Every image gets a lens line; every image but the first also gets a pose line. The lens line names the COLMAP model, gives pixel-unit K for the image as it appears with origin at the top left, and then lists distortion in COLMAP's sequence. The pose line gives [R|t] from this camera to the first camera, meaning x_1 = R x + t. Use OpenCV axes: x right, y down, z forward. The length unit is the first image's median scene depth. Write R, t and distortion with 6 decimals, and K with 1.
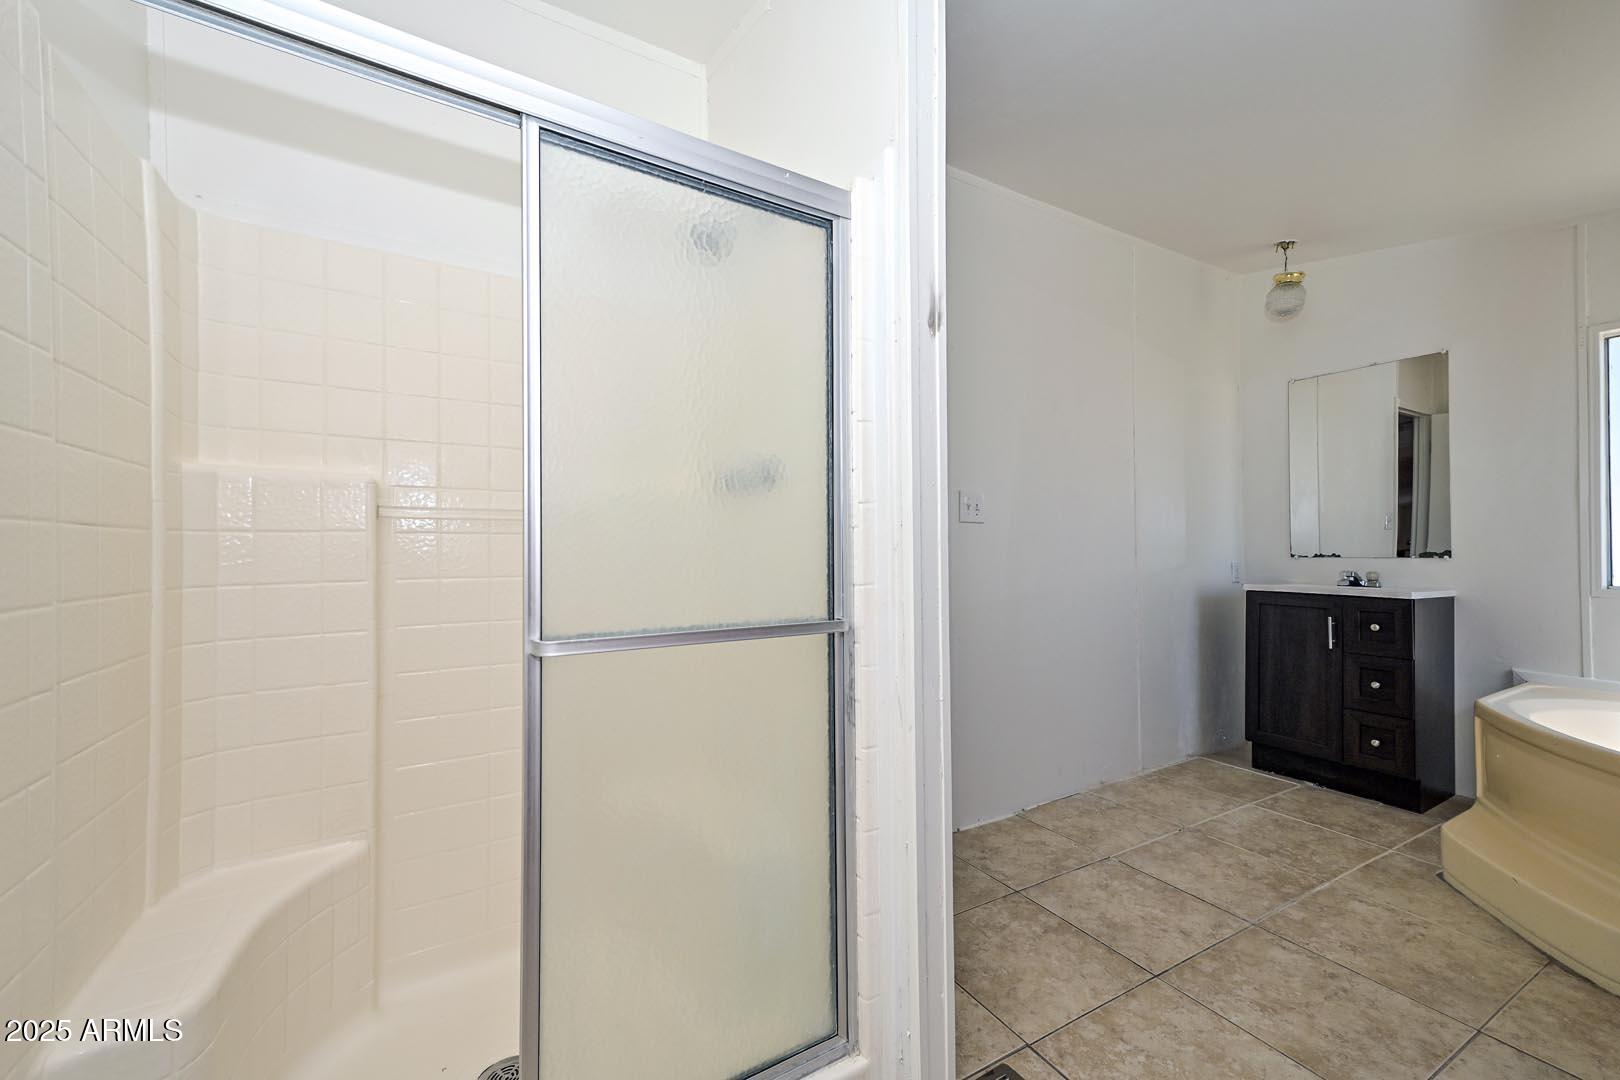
lens RADIAL K [[665.0, 0, 801.8], [0, 665.0, 534.8], [0, 0, 1]] dist [0.018973, 0.000296]
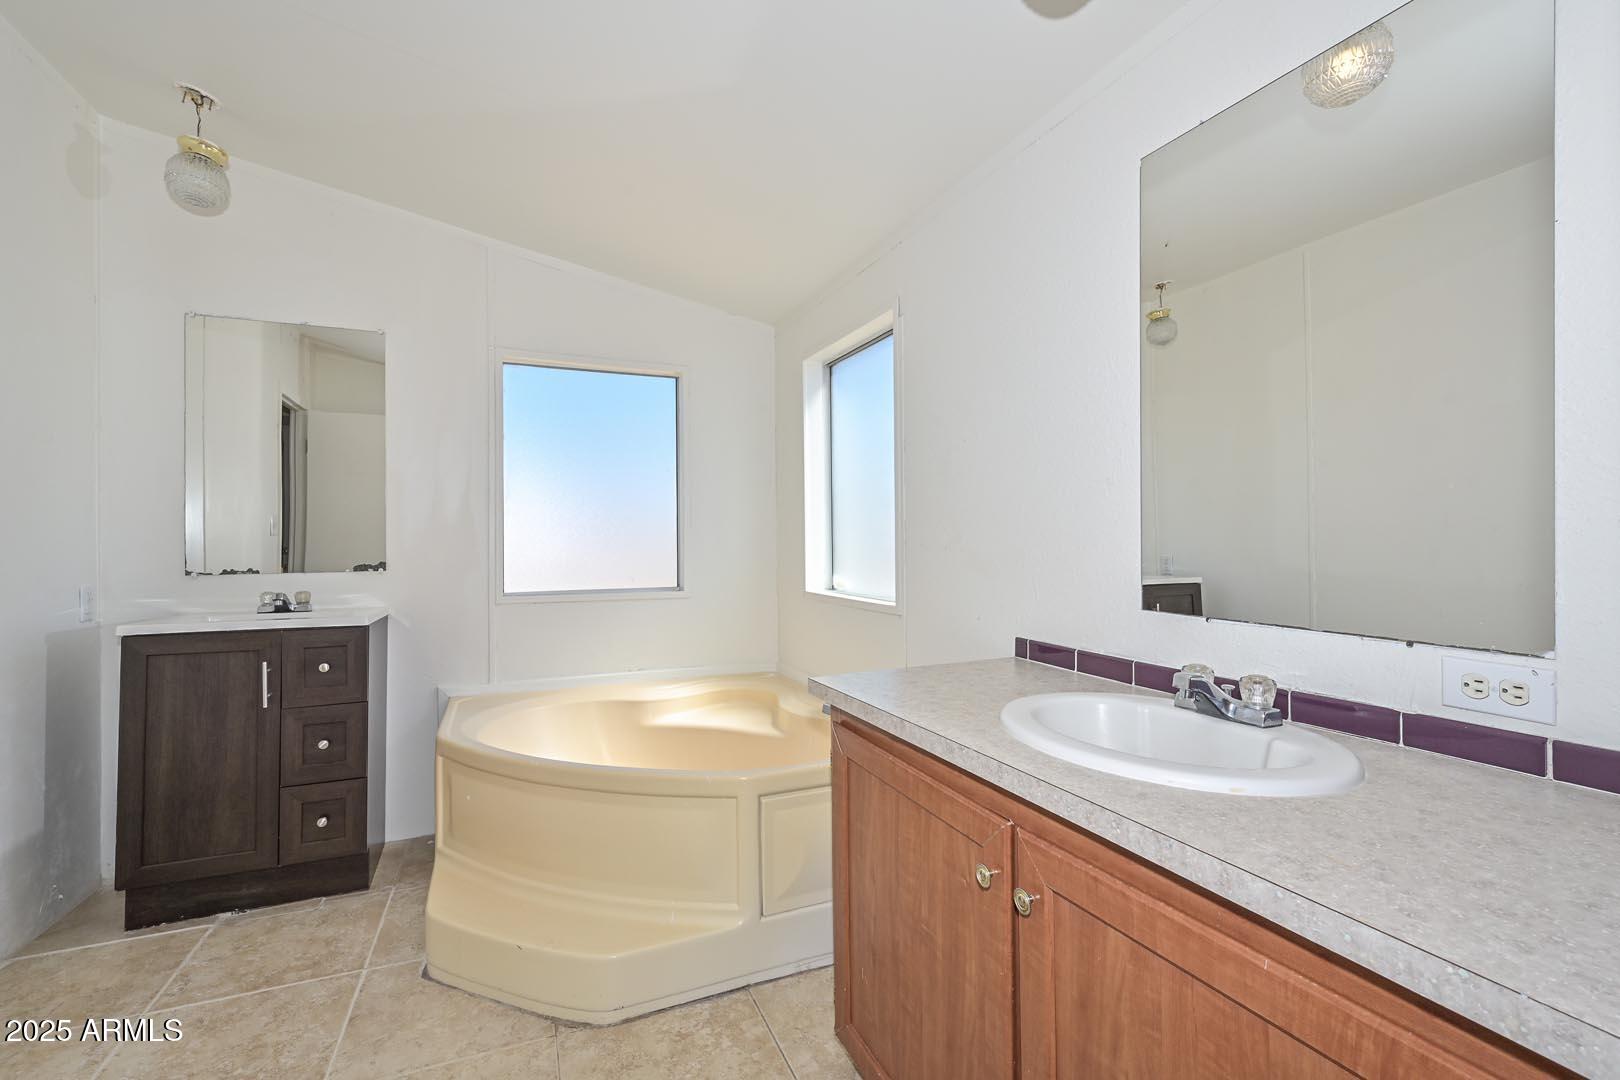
lens RADIAL K [[699.1, 0, 804.7], [0, 699.1, 536.7], [0, 0, 1]] dist [-0.002268, 0.000886]
pose [[0.127385, 0.013135, 0.991766, 0.137785], [-0.009306, 0.999884, -0.012047, -0.003592], [-0.991810, -0.007695, 0.127493, 0.352941]]
